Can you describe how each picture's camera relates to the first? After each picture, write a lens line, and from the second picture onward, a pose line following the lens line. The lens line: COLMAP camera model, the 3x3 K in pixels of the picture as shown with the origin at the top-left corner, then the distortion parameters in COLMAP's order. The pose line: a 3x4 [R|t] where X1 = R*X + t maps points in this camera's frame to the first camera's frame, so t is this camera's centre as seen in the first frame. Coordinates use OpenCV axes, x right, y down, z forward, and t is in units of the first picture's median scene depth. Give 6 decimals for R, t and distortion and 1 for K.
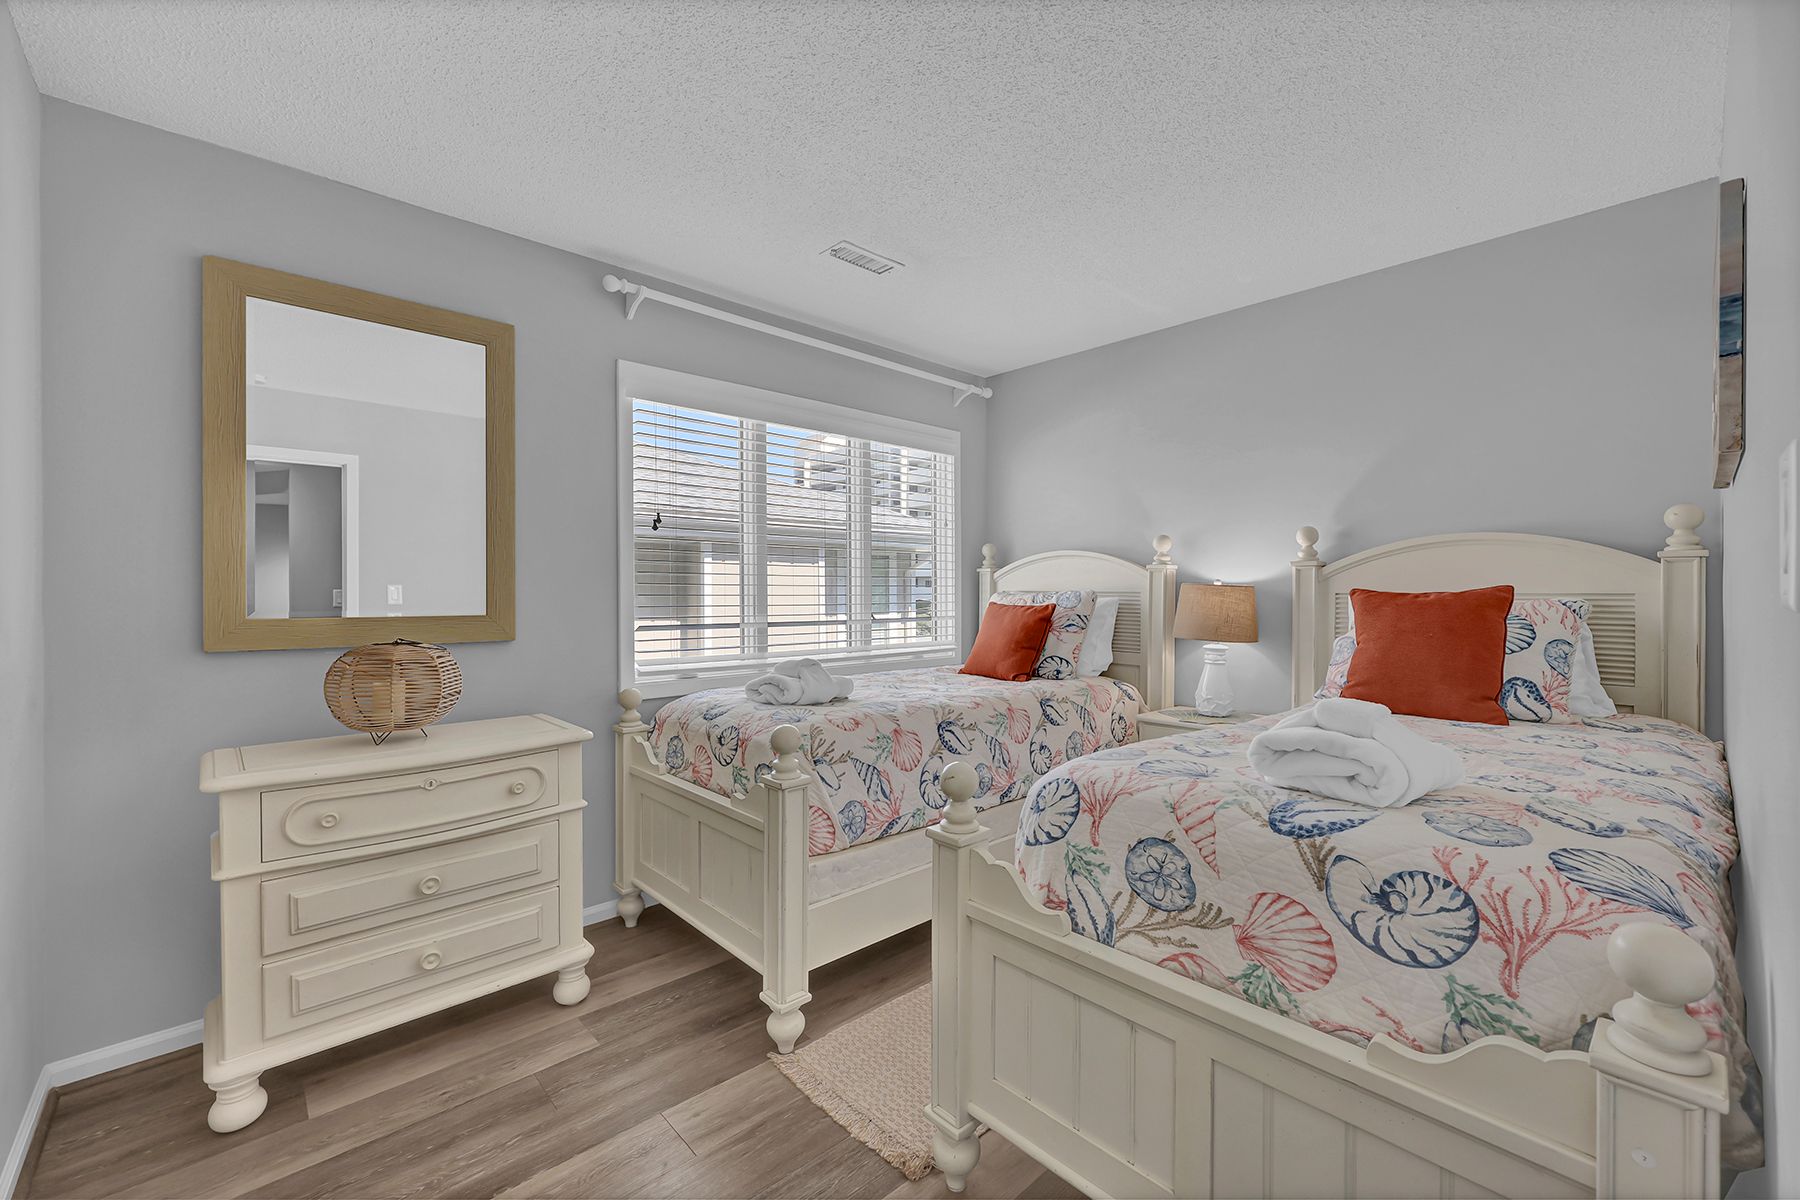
lens RADIAL K [[737.8, 0, 909.3], [0, 737.8, 597.1], [0, 0, 1]] dist [0.001506, 0.000341]
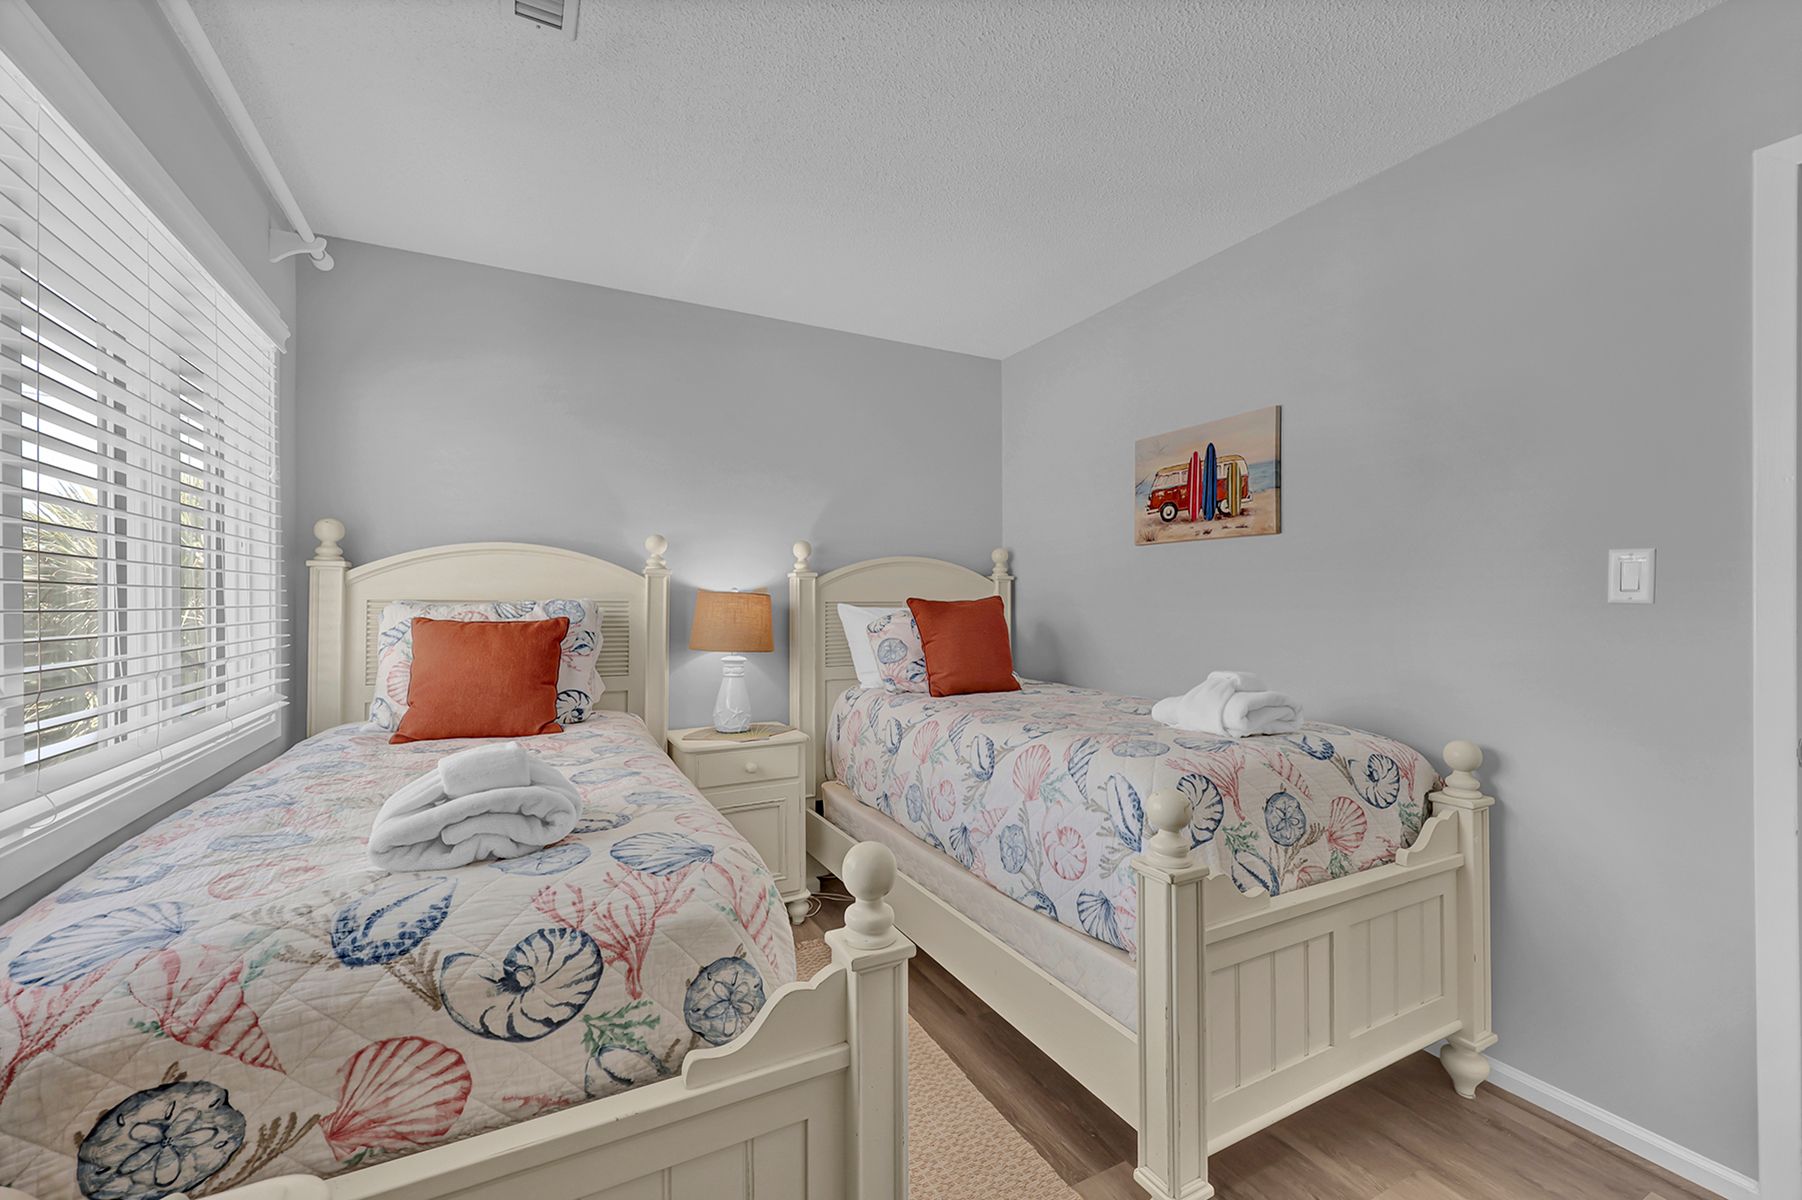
lens RADIAL K [[738.6, 0, 906.8], [0, 738.6, 596.2], [0, 0, 1]] dist [0.001506, 0.000341]
pose [[0.267286, 0.004512, 0.963607, -0.604557], [0.009851, 0.999924, -0.007414, -0.004499], [-0.963567, 0.011474, 0.267221, 0.725828]]
